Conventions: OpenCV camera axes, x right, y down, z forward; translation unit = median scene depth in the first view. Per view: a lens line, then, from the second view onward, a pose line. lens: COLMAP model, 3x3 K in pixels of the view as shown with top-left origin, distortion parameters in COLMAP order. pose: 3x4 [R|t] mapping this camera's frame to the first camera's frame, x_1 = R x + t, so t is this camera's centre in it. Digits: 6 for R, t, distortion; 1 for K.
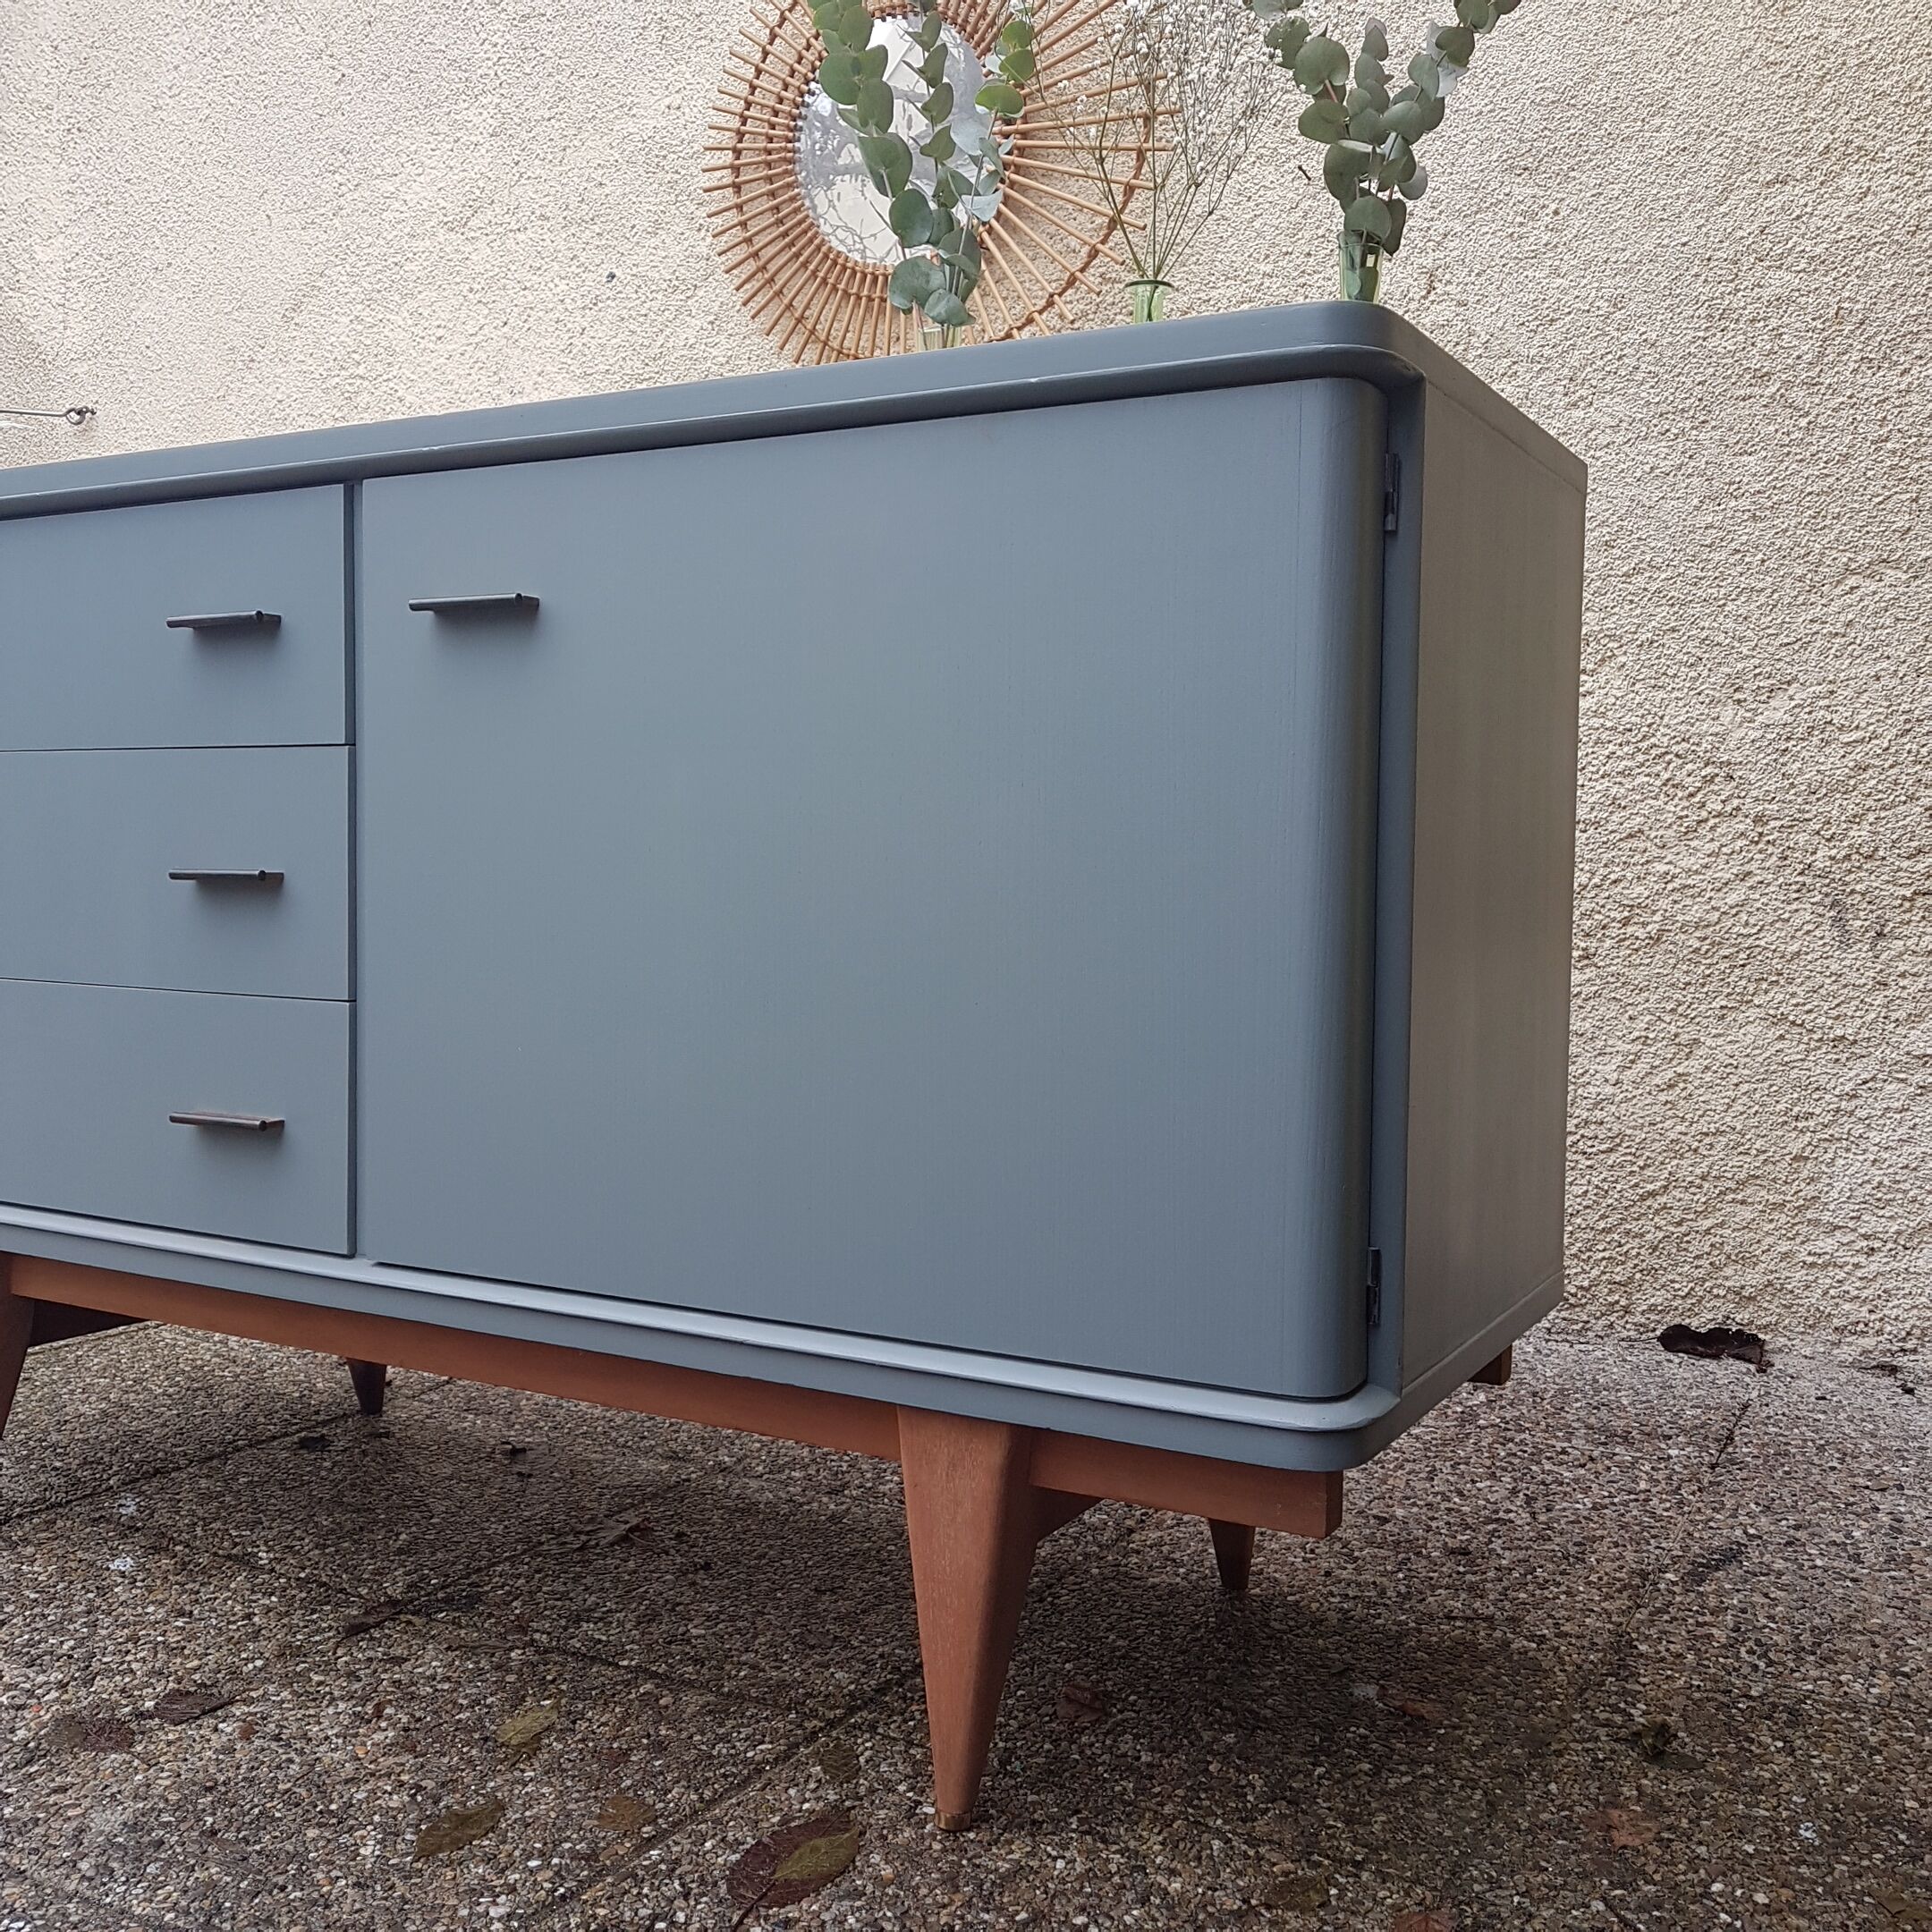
lens RADIAL K [[1982.6, 0, 961.1], [0, 1982.6, 978.6], [0, 0, 1]] dist [0.003830, 0.000000]
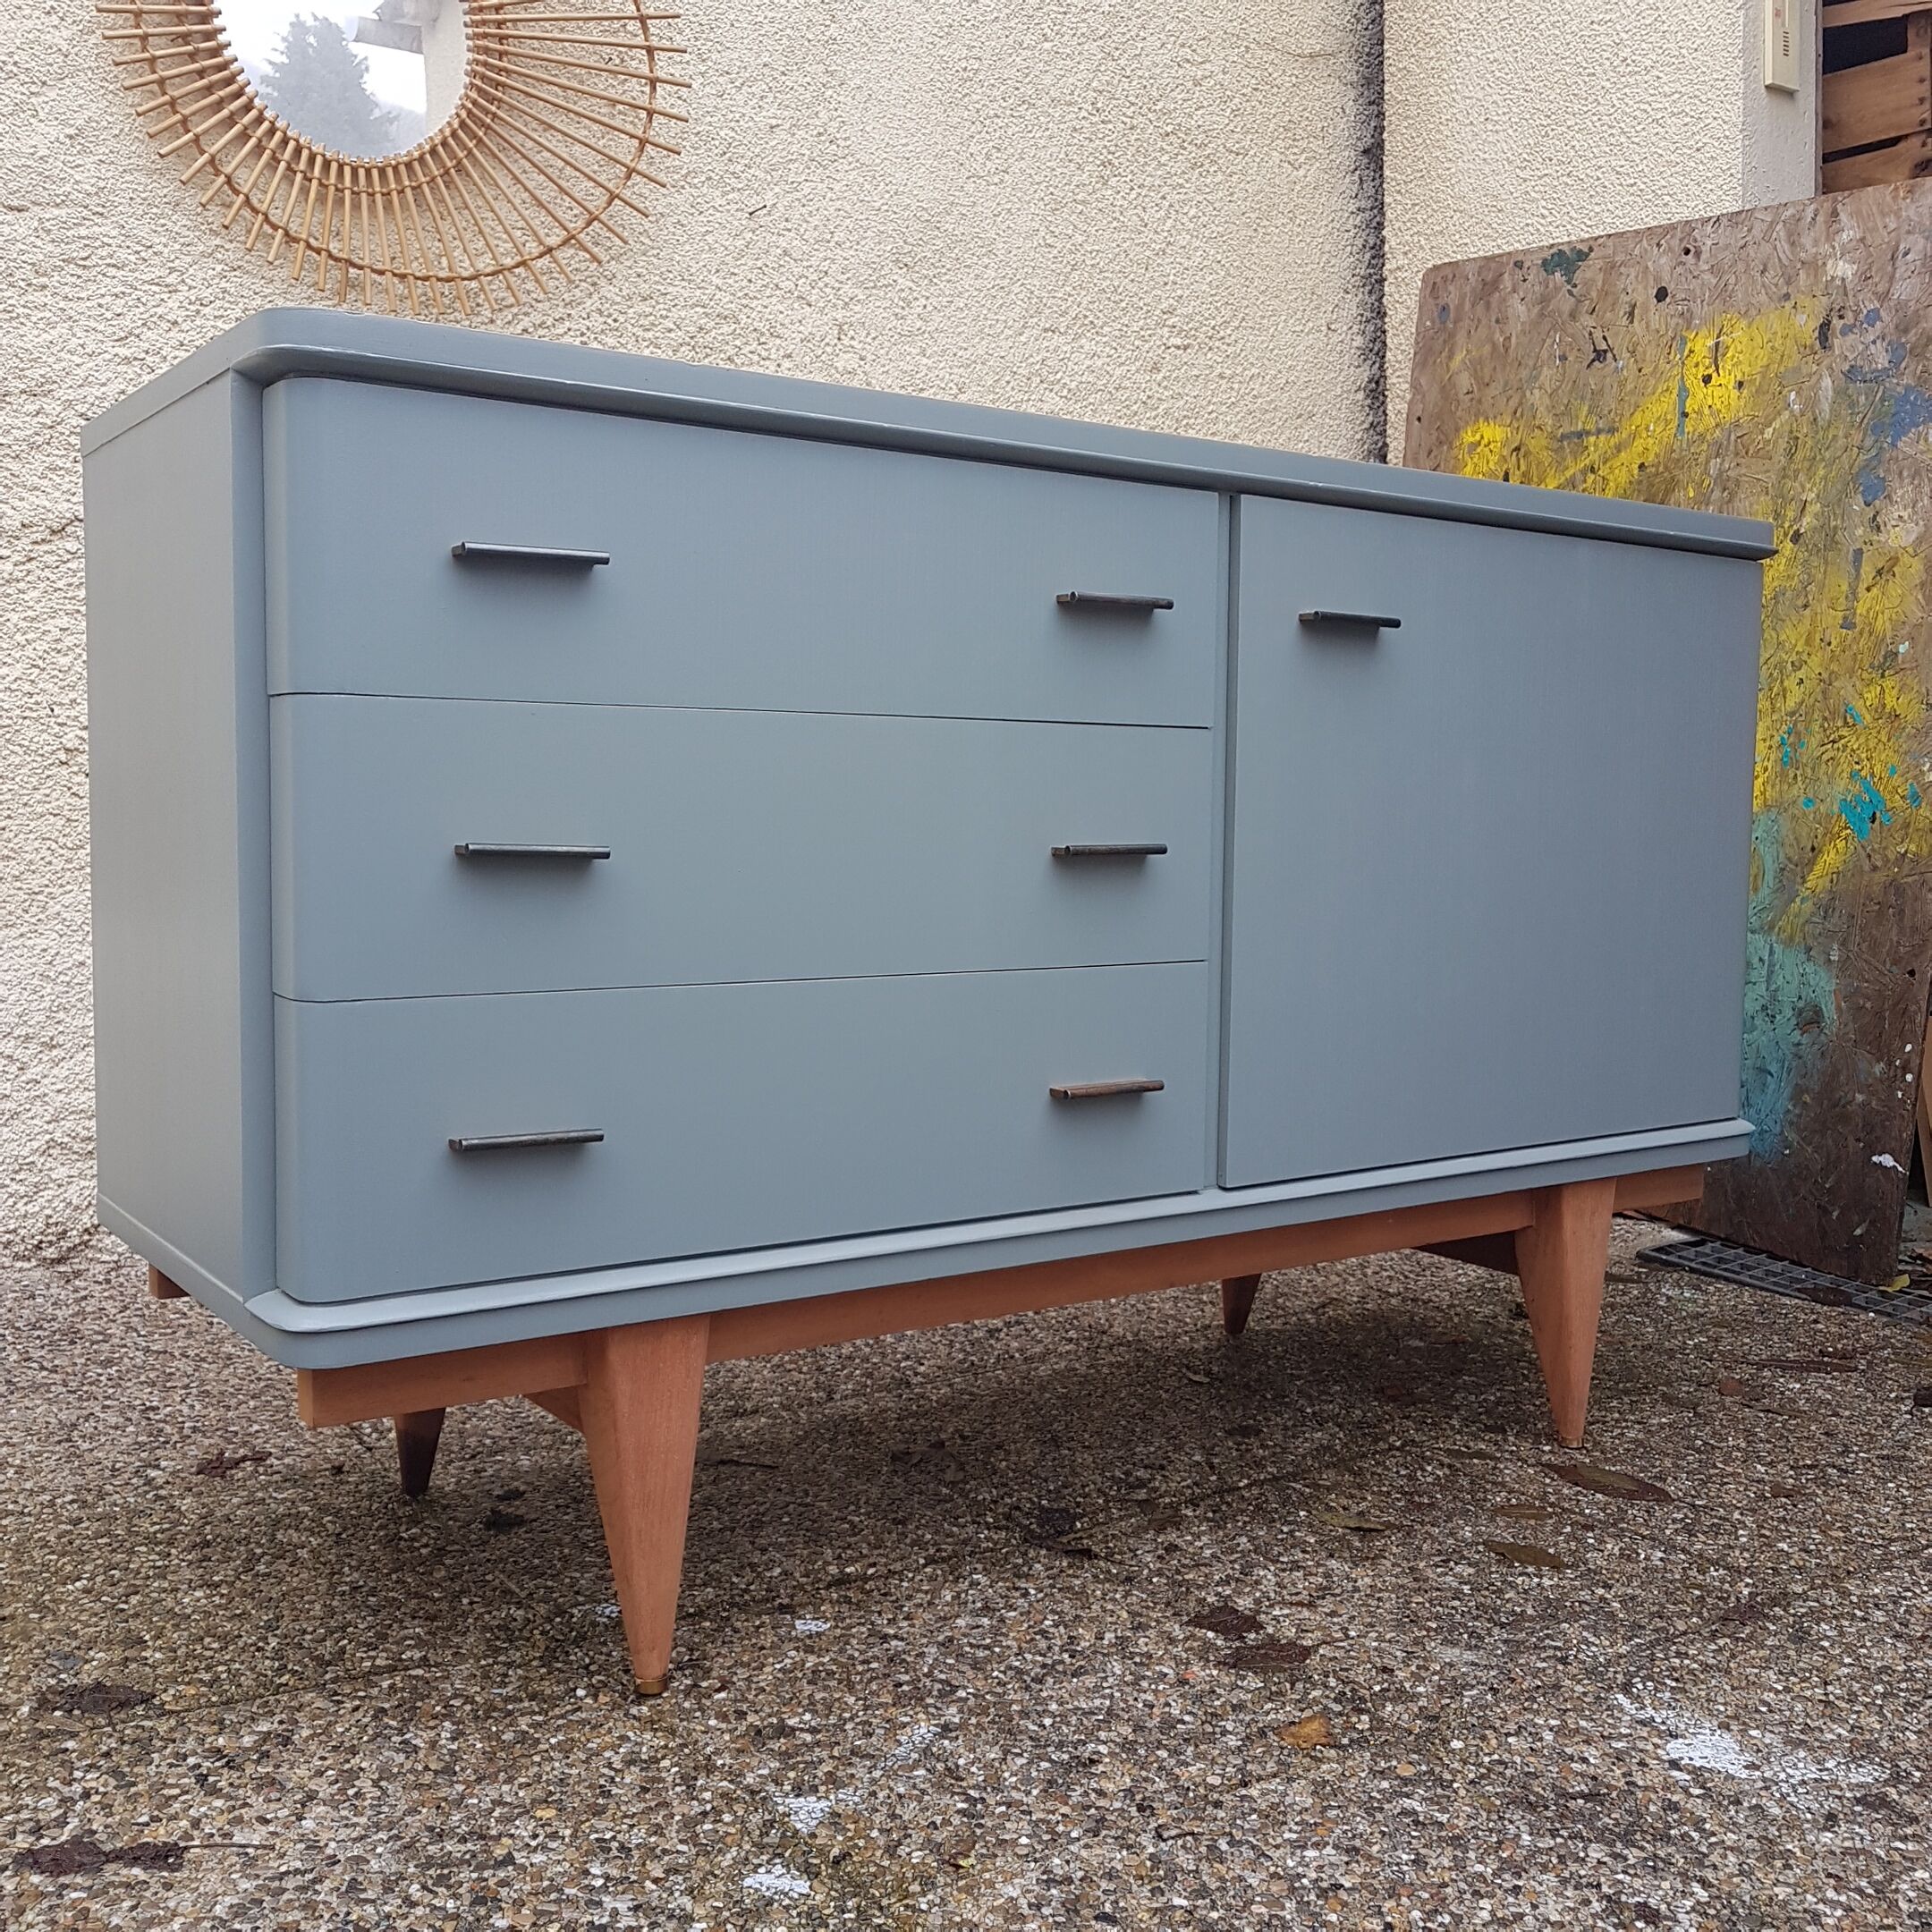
lens RADIAL K [[1982.6, 0, 935.0], [0, 1982.6, 955.0], [0, 0, 1]] dist [0.003830, 0.000000]
pose [[0.447788, -0.078509, 0.890686, -0.908695], [0.047387, 0.996822, 0.064040, -0.046437], [-0.892883, 0.013530, 0.450085, 0.424643]]
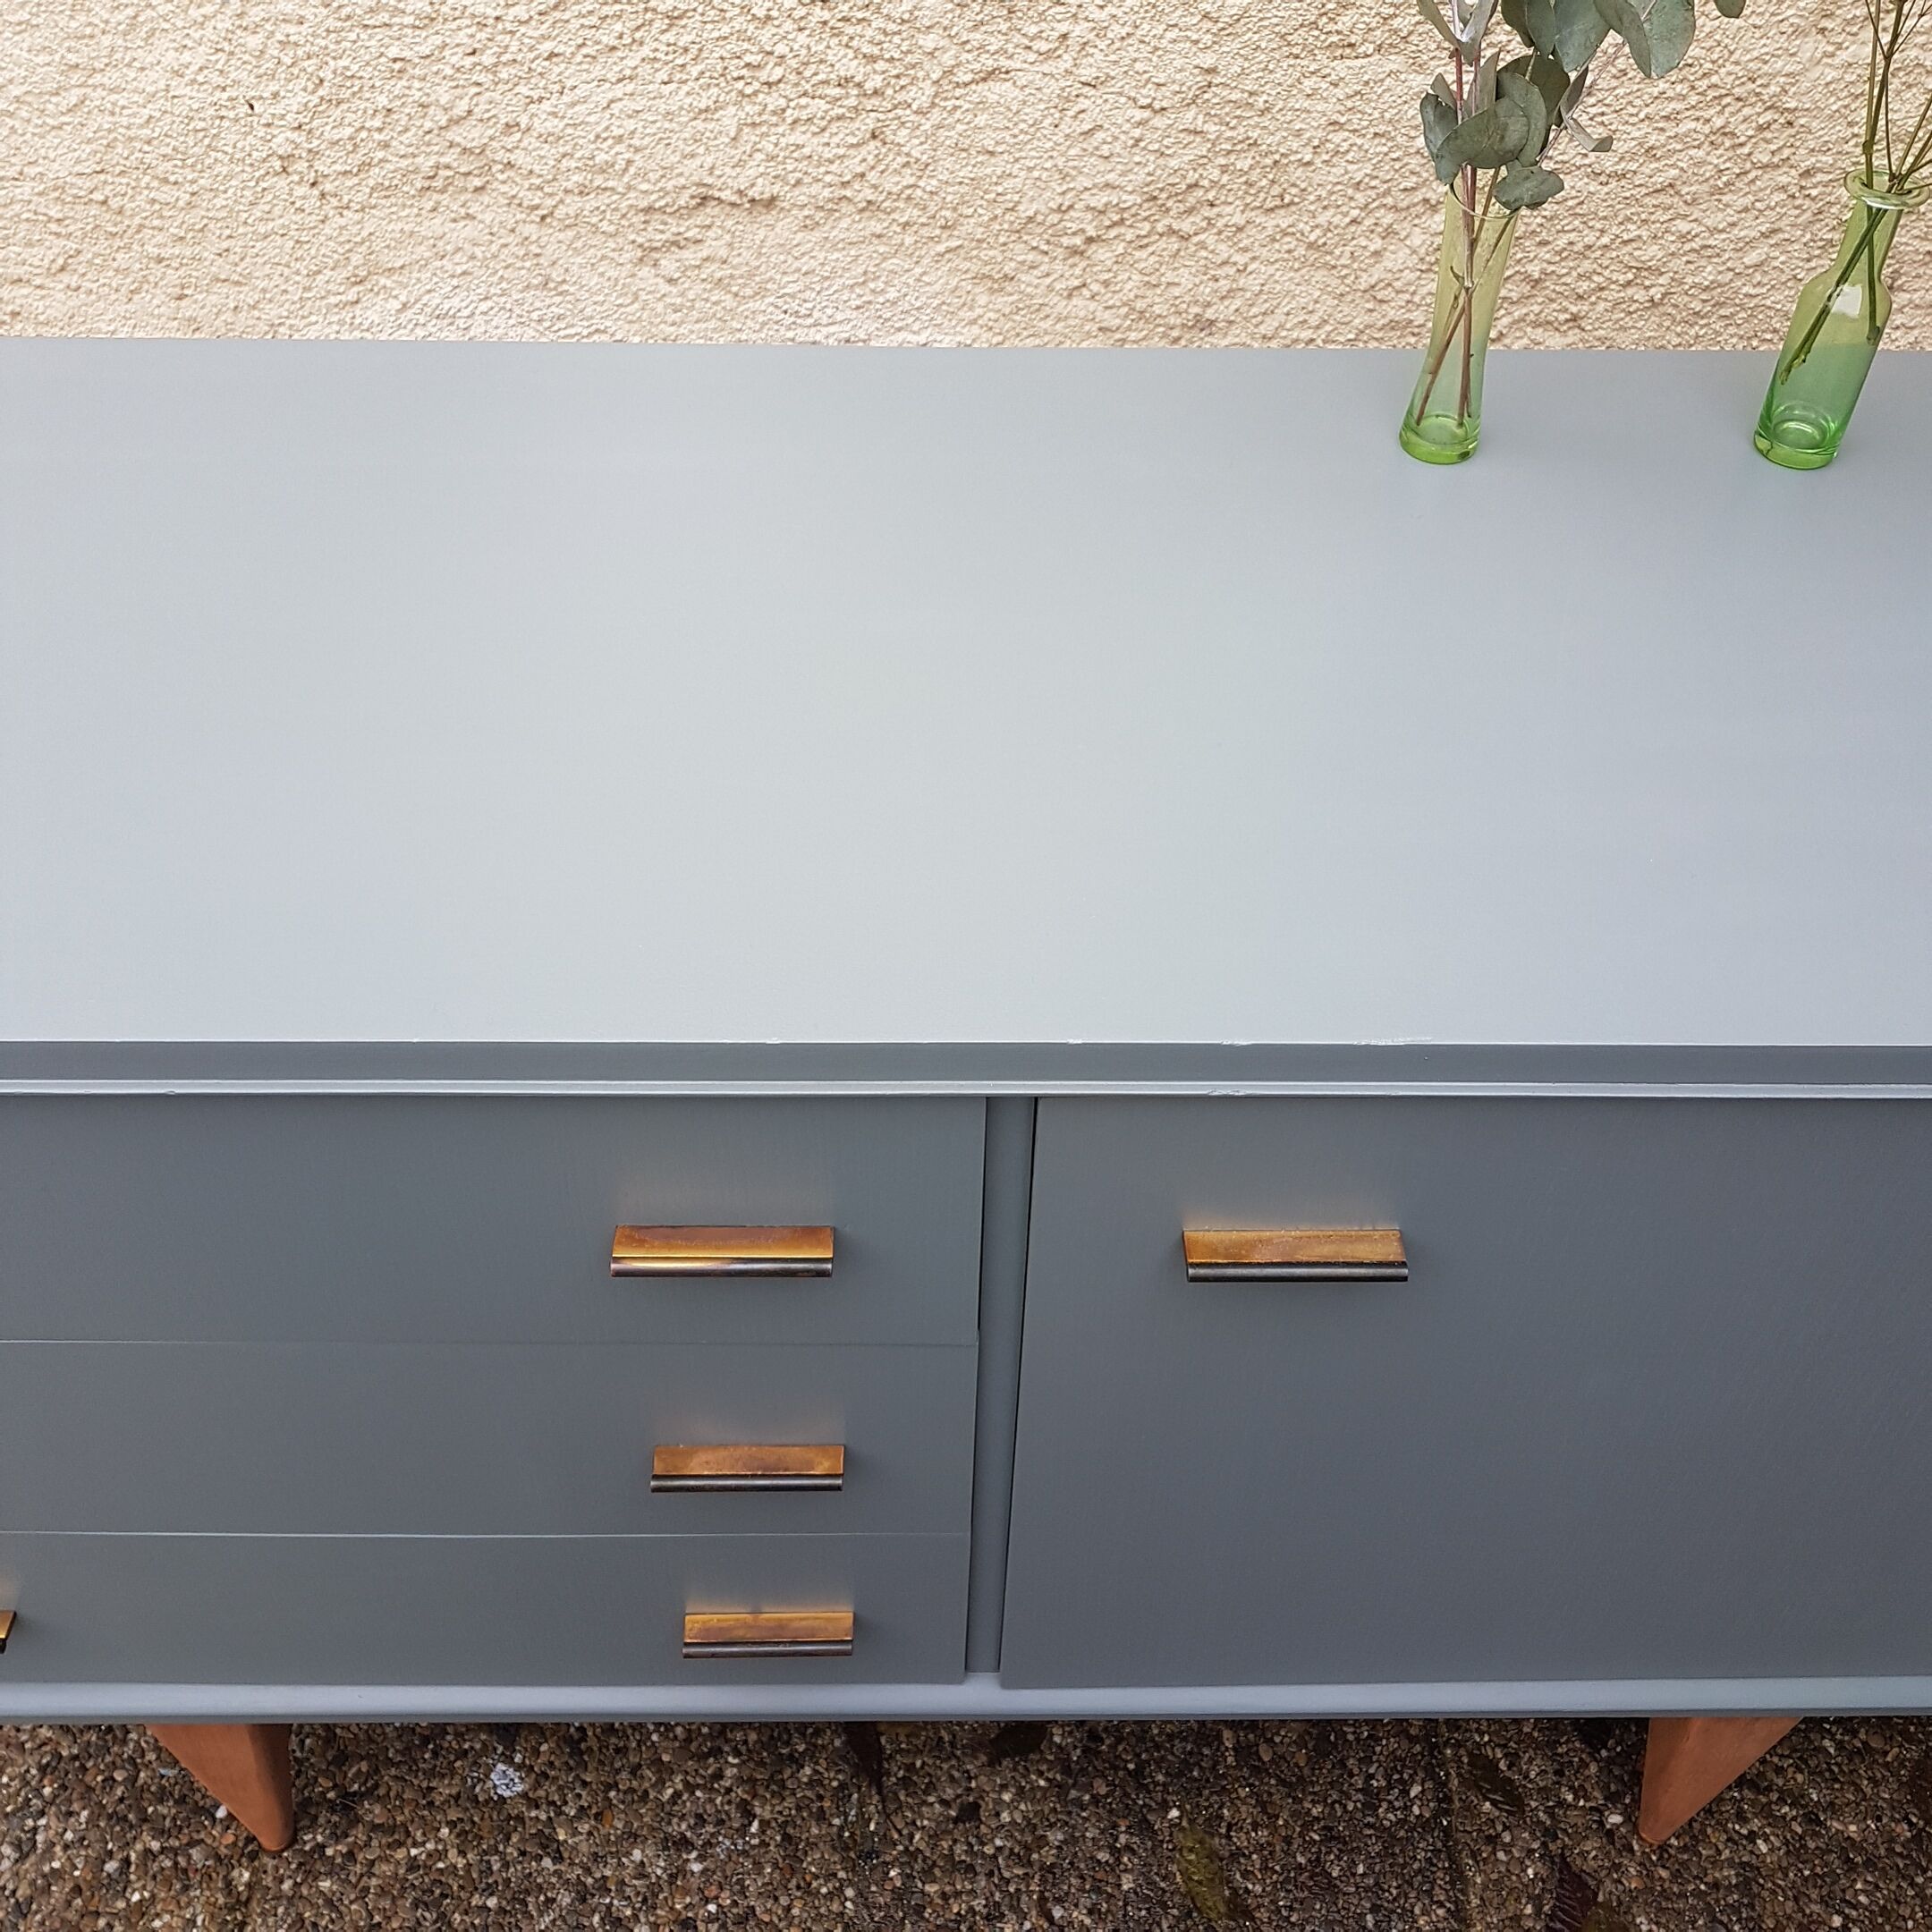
lens RADIAL K [[1982.6, 0, 956.6], [0, 1982.6, 916.8], [0, 0, 1]] dist [0.003830, 0.000000]
pose [[0.868802, -0.356507, 0.343637, -0.323276], [0.027501, 0.727662, 0.685385, -0.441441], [-0.494396, -0.586013, 0.641998, 0.441713]]
